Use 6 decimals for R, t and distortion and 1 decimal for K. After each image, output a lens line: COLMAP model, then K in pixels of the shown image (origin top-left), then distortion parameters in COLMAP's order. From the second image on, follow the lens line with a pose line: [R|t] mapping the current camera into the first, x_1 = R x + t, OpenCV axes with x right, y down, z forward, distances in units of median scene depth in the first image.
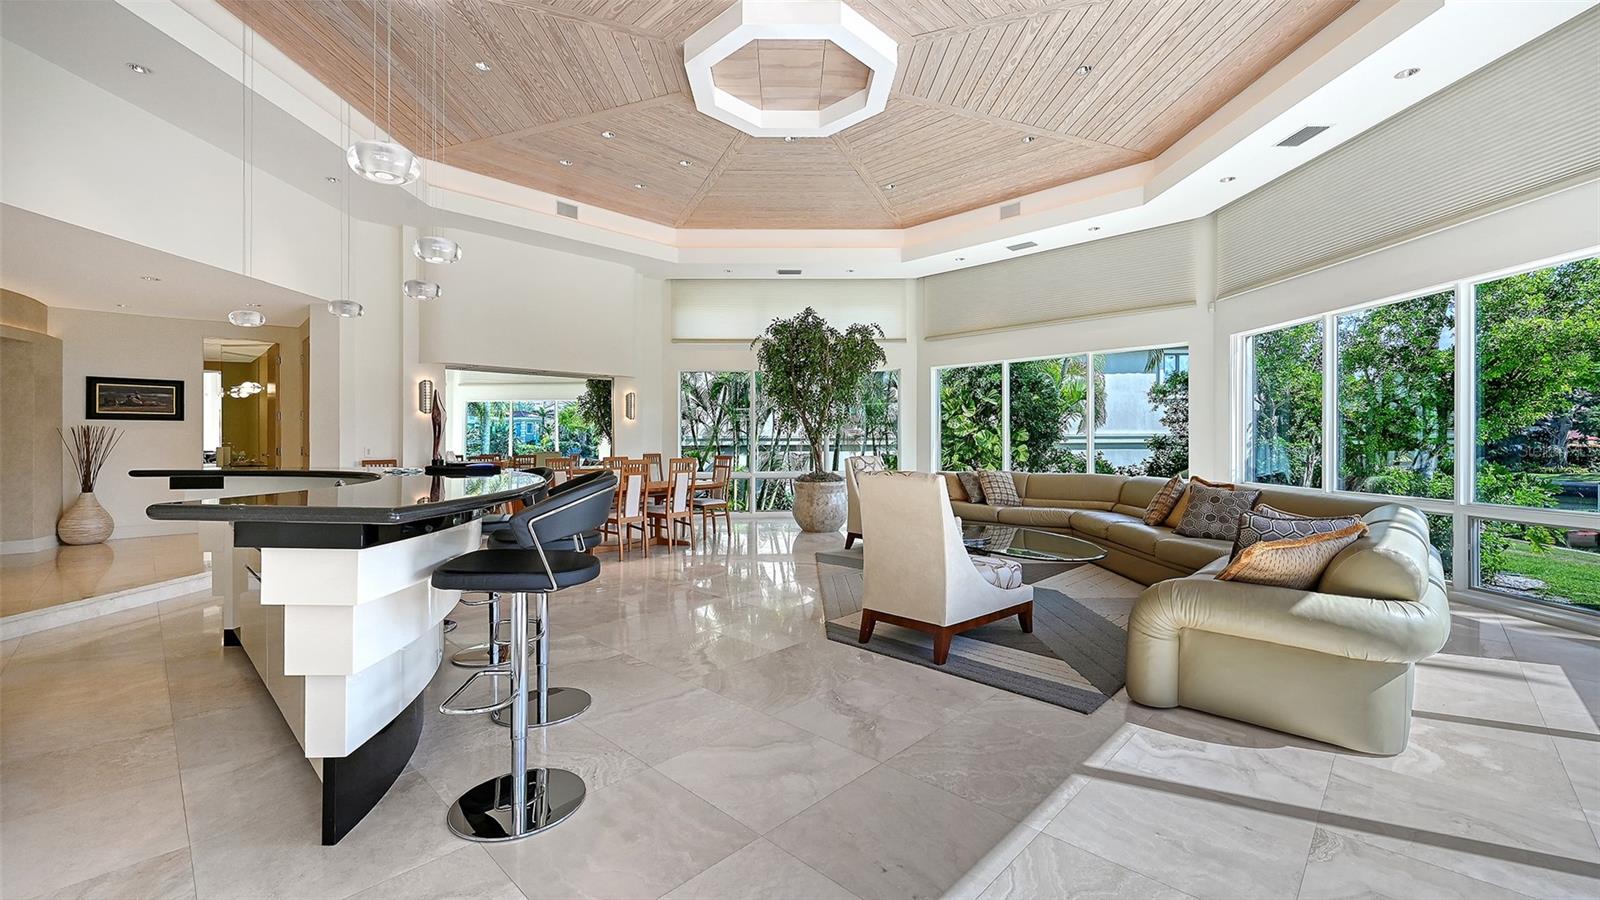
lens RADIAL K [[643.3, 0, 803.7], [0, 643.3, 448.3], [0, 0, 1]] dist [-0.000551, 0.000072]
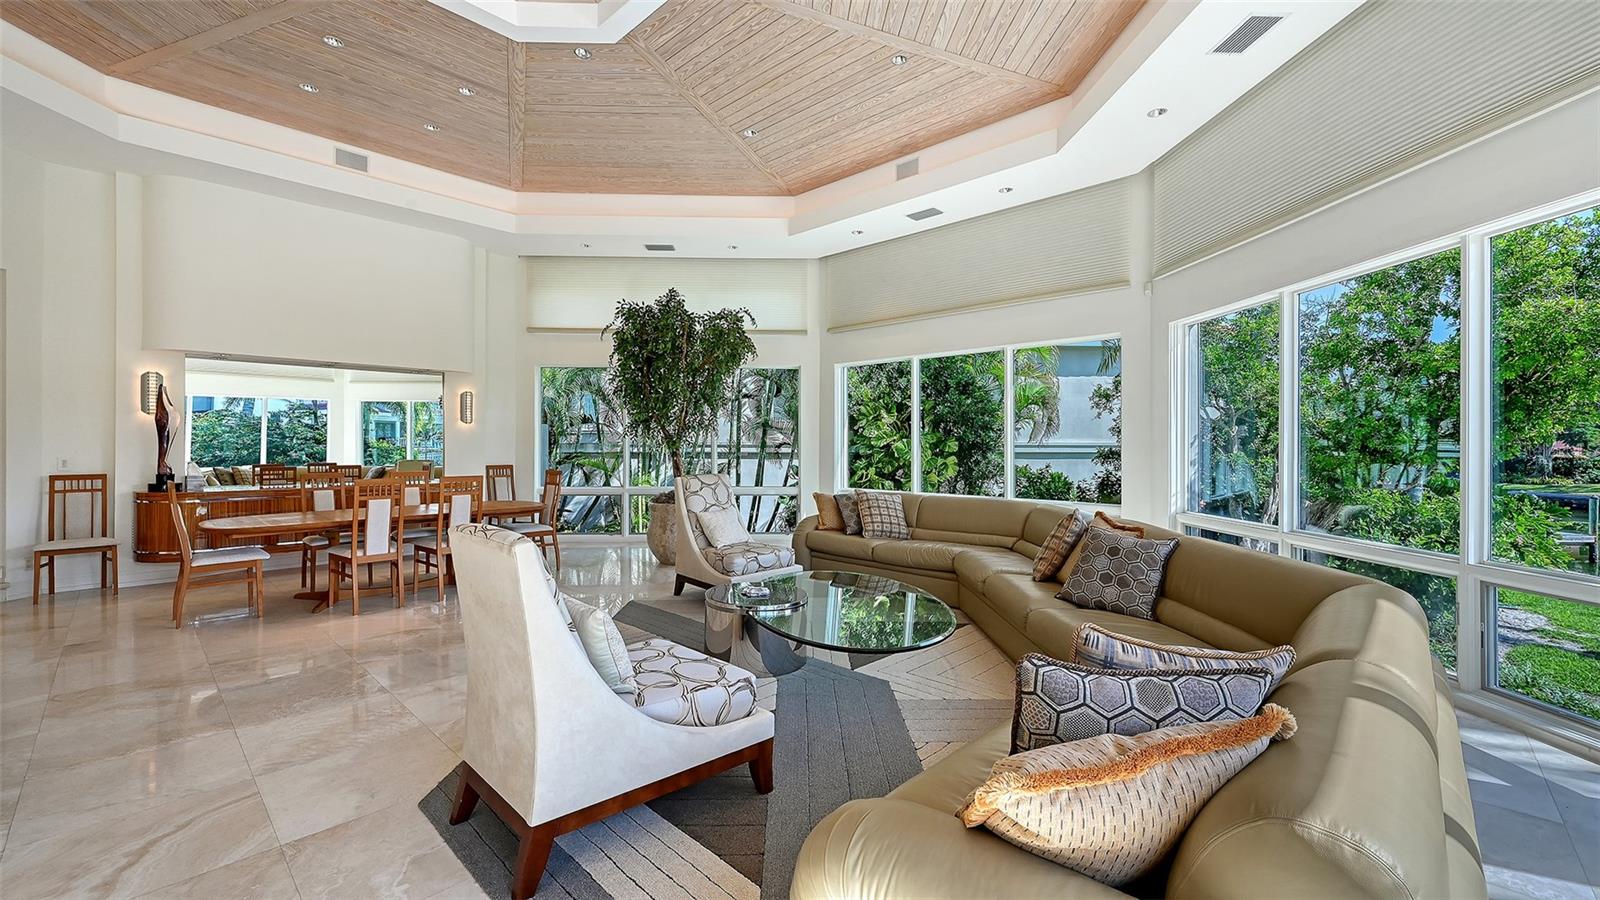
lens RADIAL K [[644.9, 0, 806.5], [0, 644.9, 447.8], [0, 0, 1]] dist [0.000189, -0.000251]
pose [[0.999838, 0.007643, 0.016277, 0.179016], [-0.007542, 0.999952, -0.006231, -0.013662], [-0.016323, 0.006107, 0.999848, 0.190299]]
